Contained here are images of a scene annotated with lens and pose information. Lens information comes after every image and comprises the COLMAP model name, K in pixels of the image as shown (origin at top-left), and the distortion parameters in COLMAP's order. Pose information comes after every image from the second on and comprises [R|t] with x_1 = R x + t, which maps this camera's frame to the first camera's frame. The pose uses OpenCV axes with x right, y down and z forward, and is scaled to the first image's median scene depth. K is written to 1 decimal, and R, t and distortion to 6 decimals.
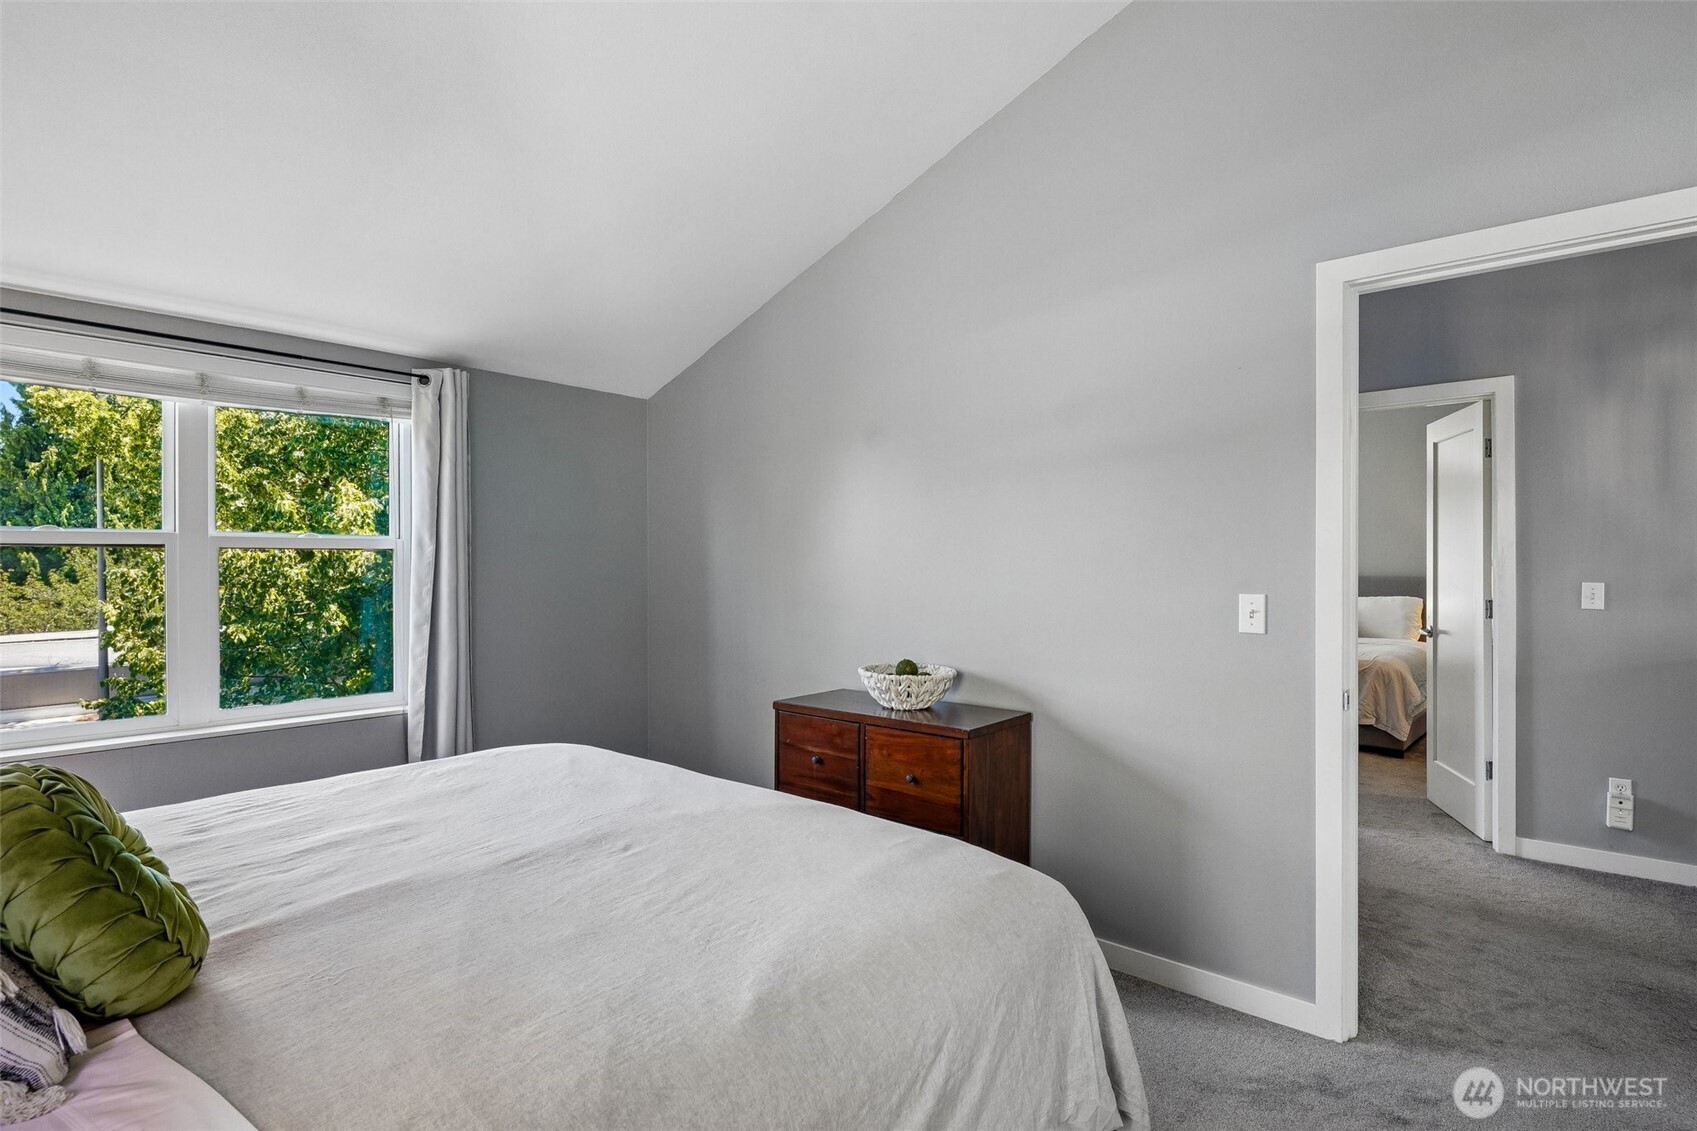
lens RADIAL K [[843.0, 0, 849.2], [0, 843.0, 563.1], [0, 0, 1]] dist [0.004555, -0.001493]
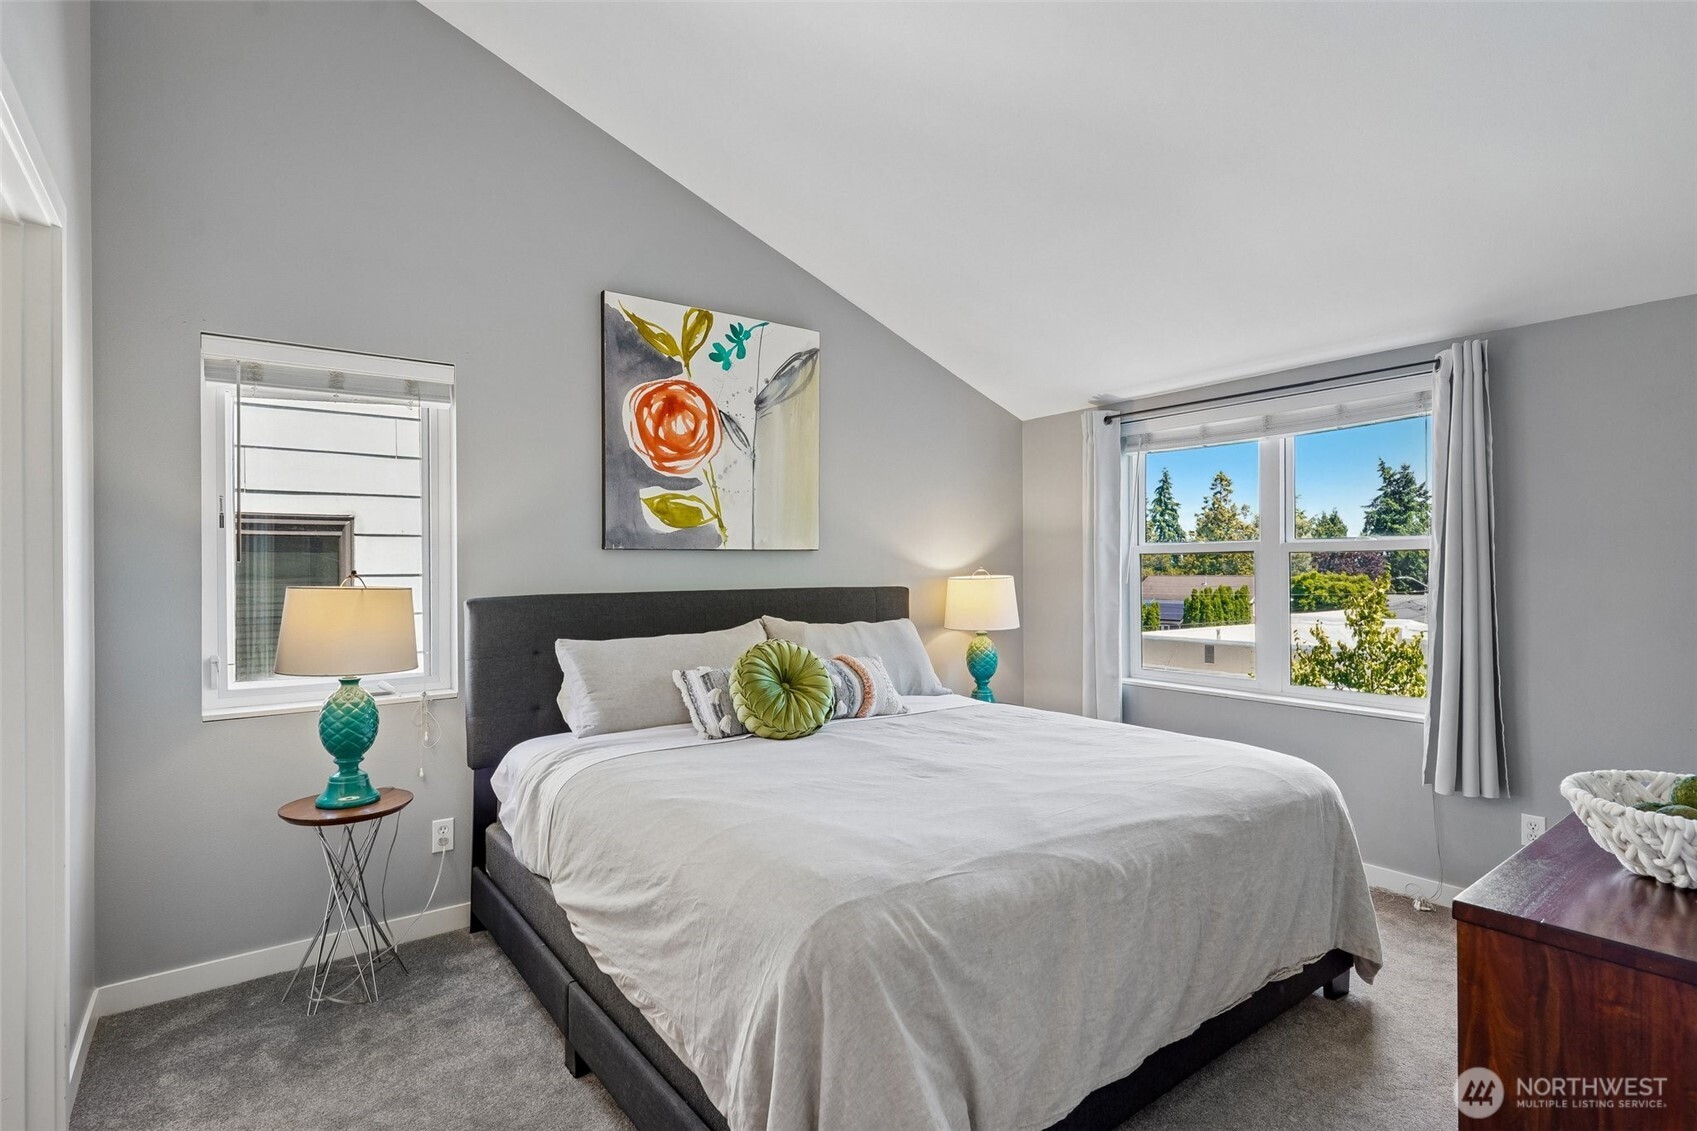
lens RADIAL K [[843.0, 0, 850.3], [0, 843.0, 567.4], [0, 0, 1]] dist [0.004555, -0.001493]
pose [[-0.207917, -0.002668, -0.978143, 0.656103], [0.000840, 0.999995, -0.002907, 0.006294], [0.978146, -0.001426, -0.207914, 0.716467]]
